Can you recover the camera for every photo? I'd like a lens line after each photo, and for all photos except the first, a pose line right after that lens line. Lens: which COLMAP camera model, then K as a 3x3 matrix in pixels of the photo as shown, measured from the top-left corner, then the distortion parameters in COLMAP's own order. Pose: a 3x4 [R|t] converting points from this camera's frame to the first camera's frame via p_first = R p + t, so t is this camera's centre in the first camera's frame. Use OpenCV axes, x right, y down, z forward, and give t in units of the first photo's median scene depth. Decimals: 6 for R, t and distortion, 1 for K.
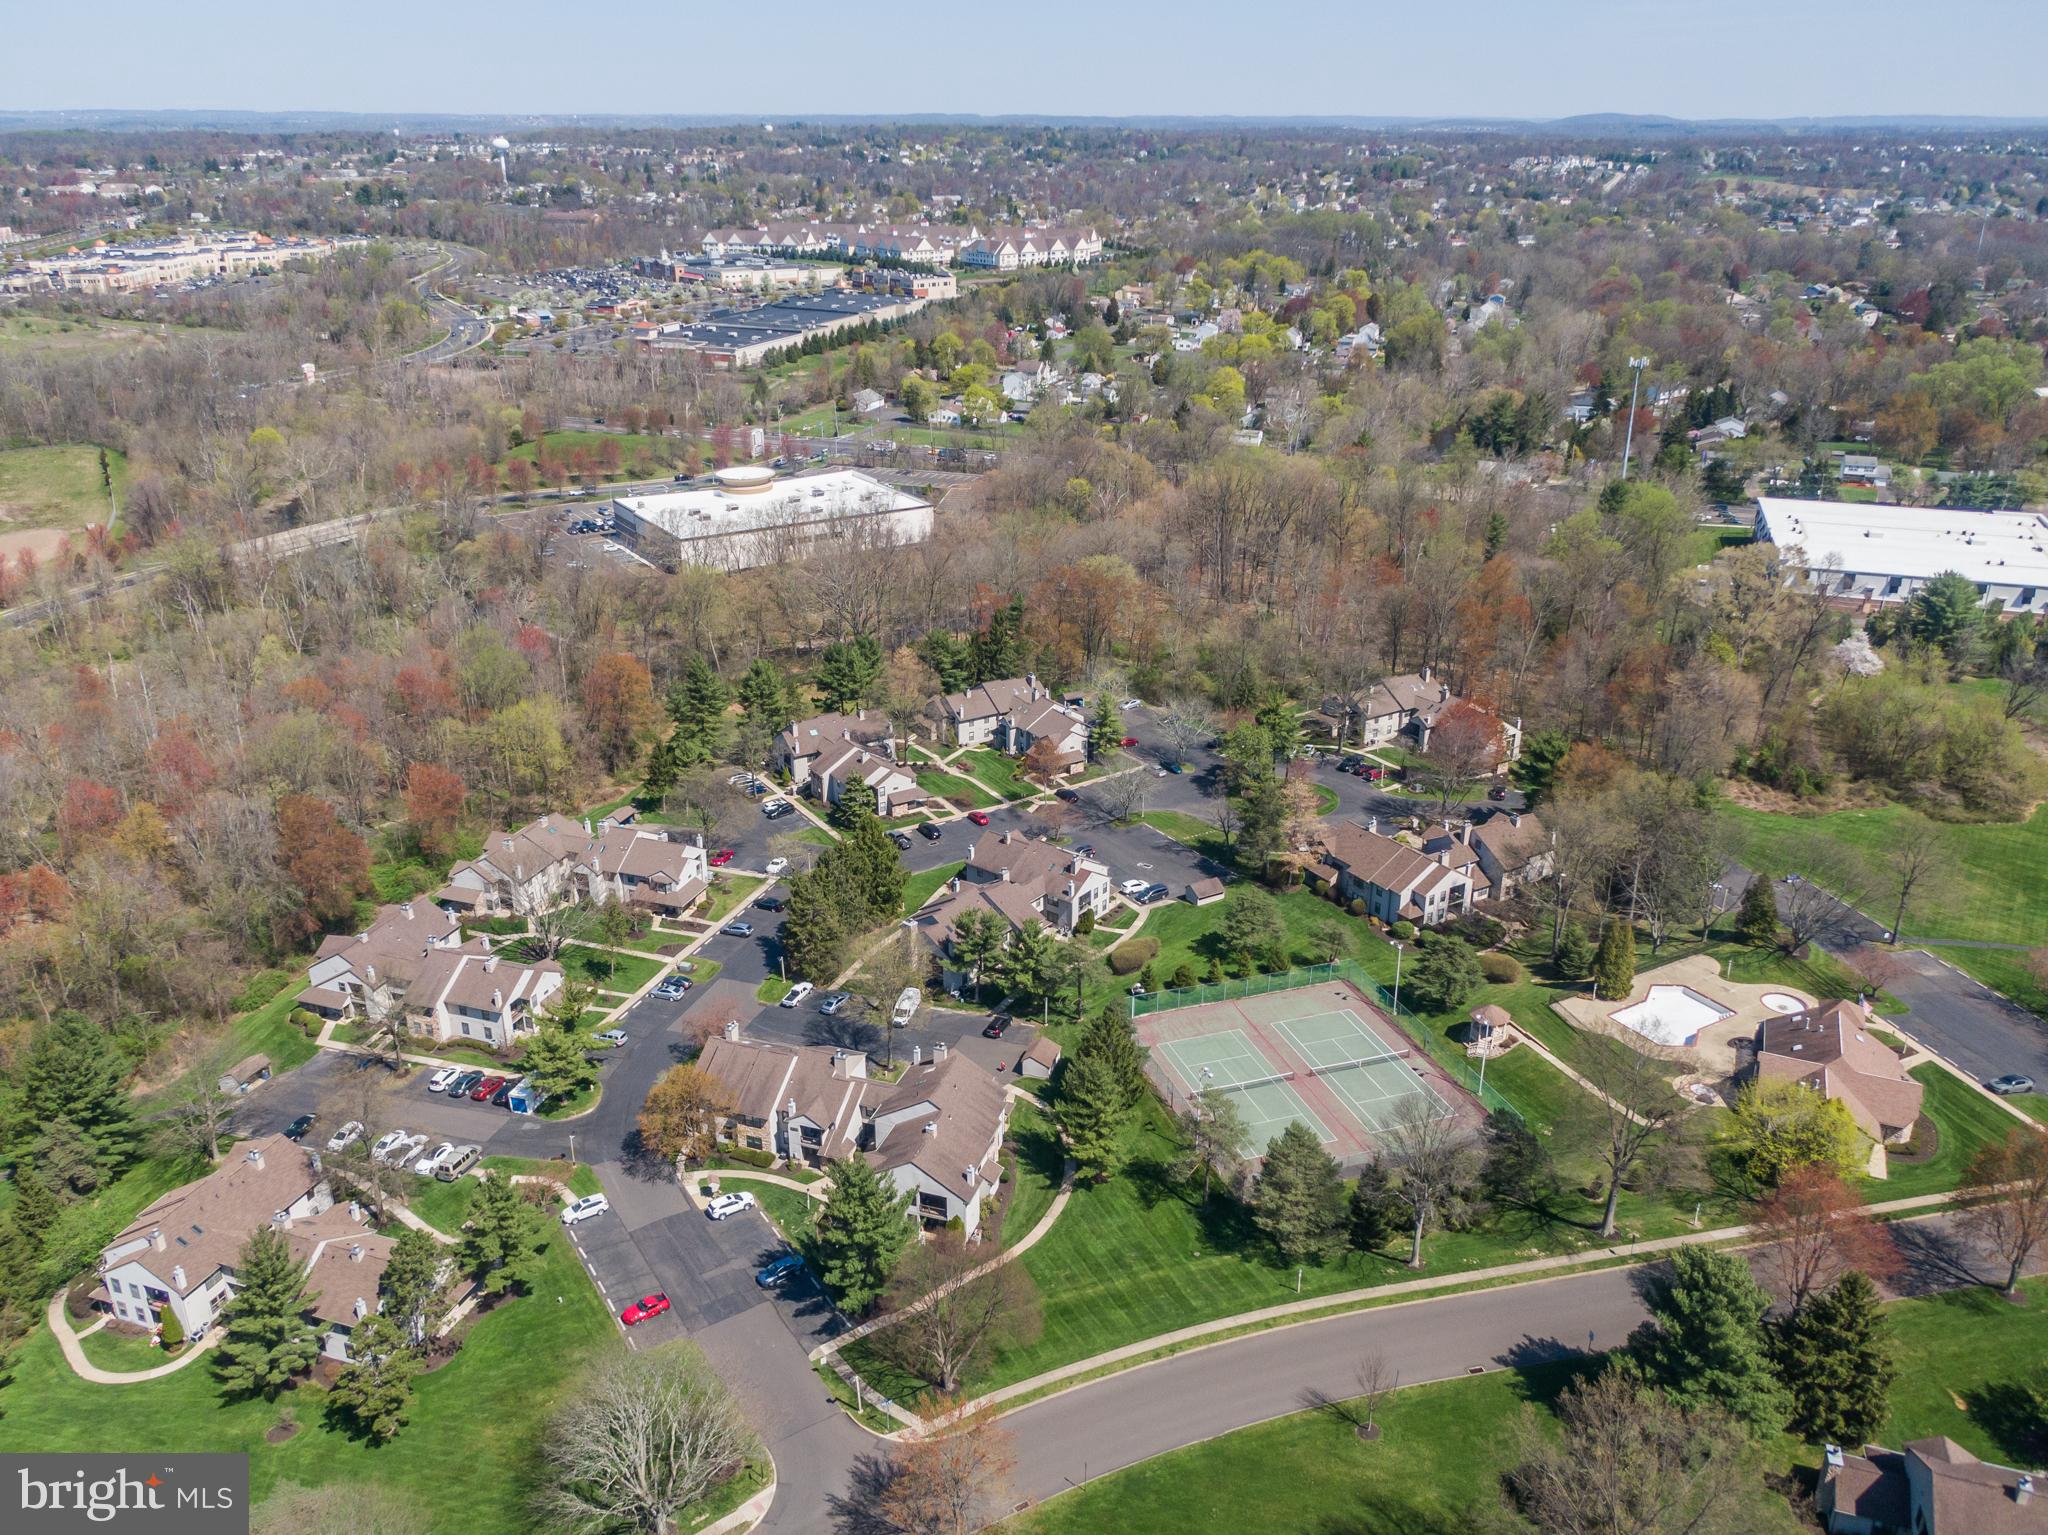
lens RADIAL K [[1580.0, 0, 1024.0], [0, 1580.0, 767.5], [0, 0, 1]] dist [0.049177, -0.069142]
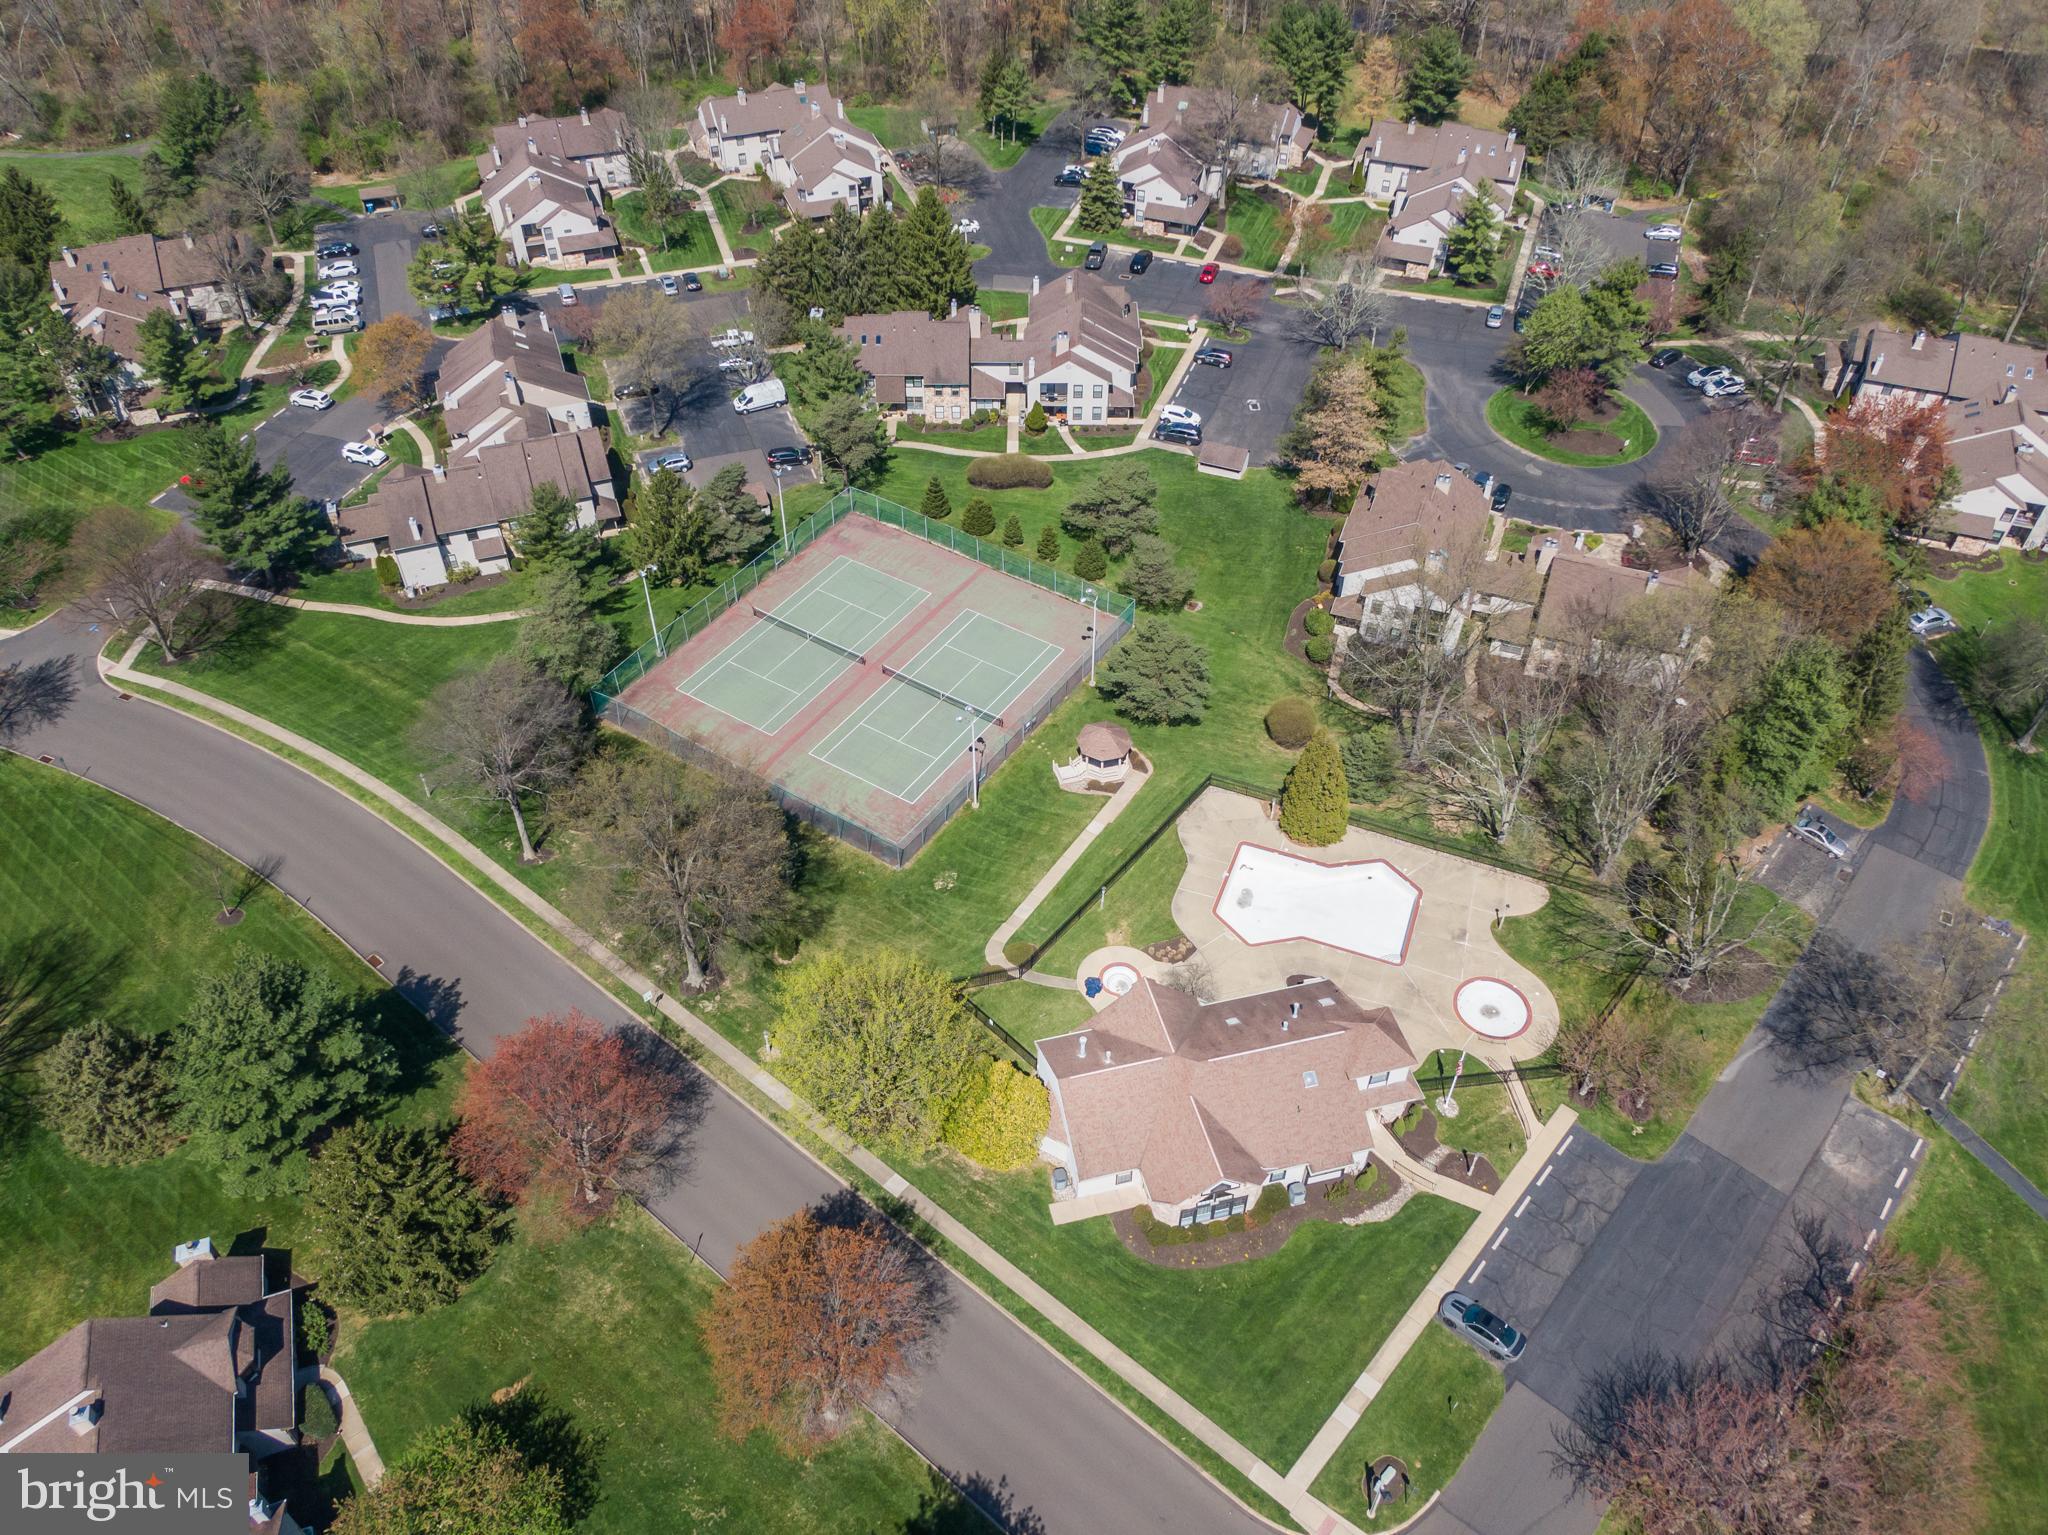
lens RADIAL K [[1580.0, 0, 1024.0], [0, 1580.0, 767.5], [0, 0, 1]] dist [0.049177, -0.069142]
pose [[0.614870, 0.547865, -0.567256, 0.684123], [-0.297712, 0.827324, 0.476342, -0.155254], [0.730276, -0.124010, 0.671803, 0.521928]]
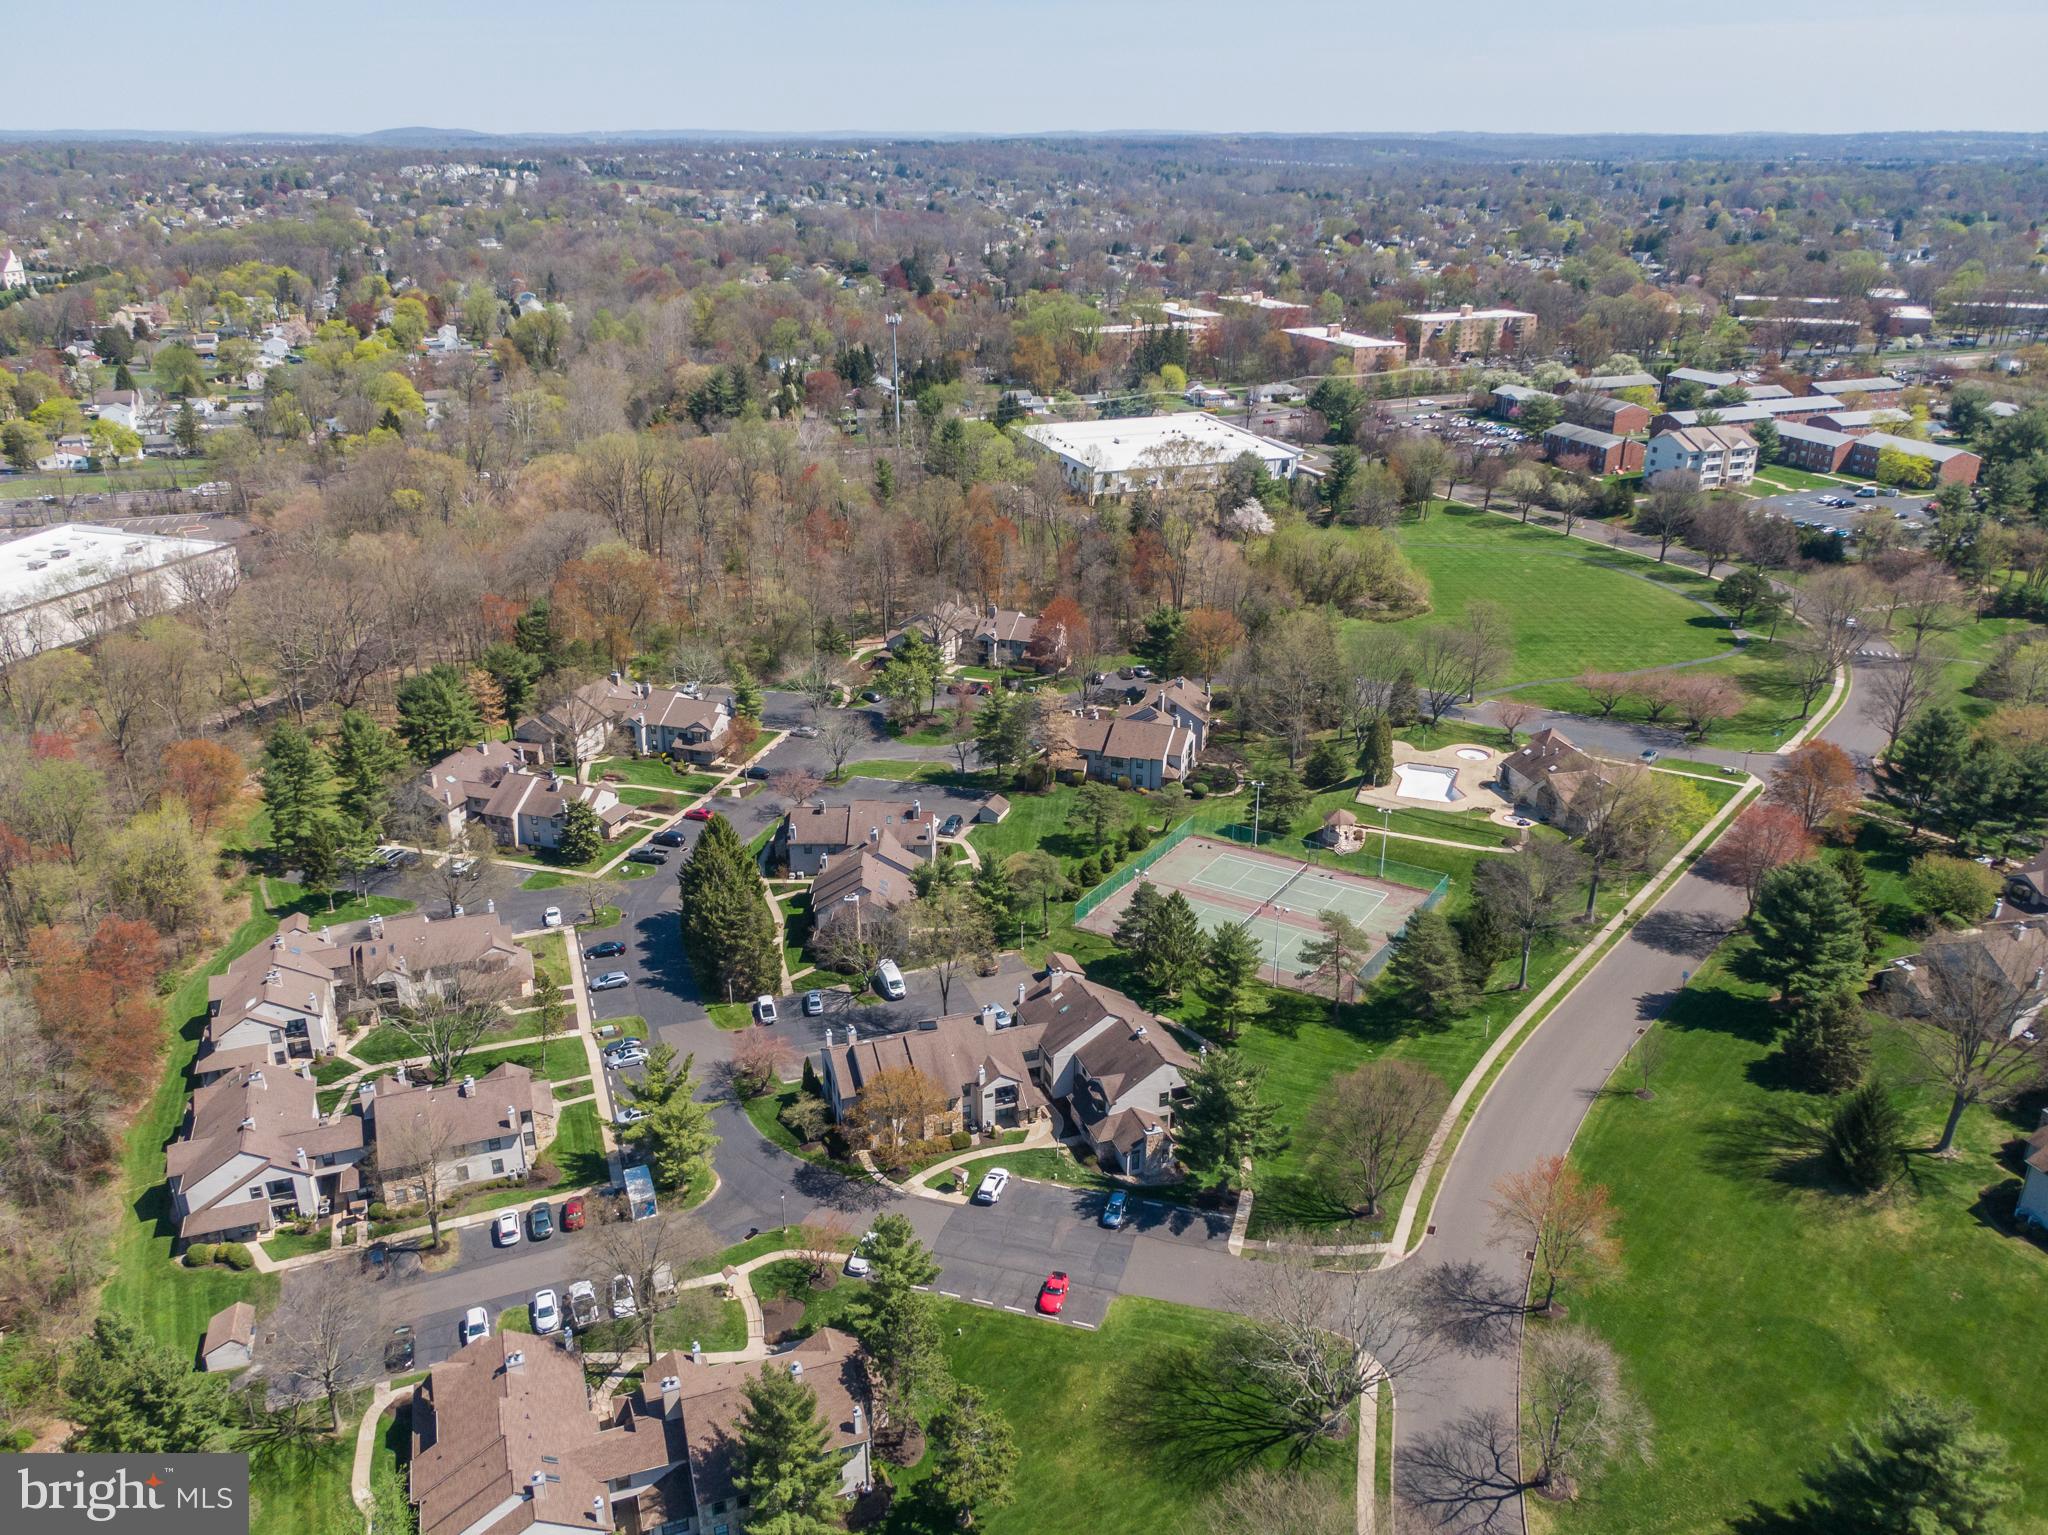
lens RADIAL K [[1580.0, 0, 1024.0], [0, 1580.0, 767.5], [0, 0, 1]] dist [0.049177, -0.069142]
pose [[0.775154, -0.236482, 0.585844, -0.579853], [0.241608, 0.967775, 0.070971, -0.020990], [-0.583749, 0.086532, 0.807310, 0.190220]]
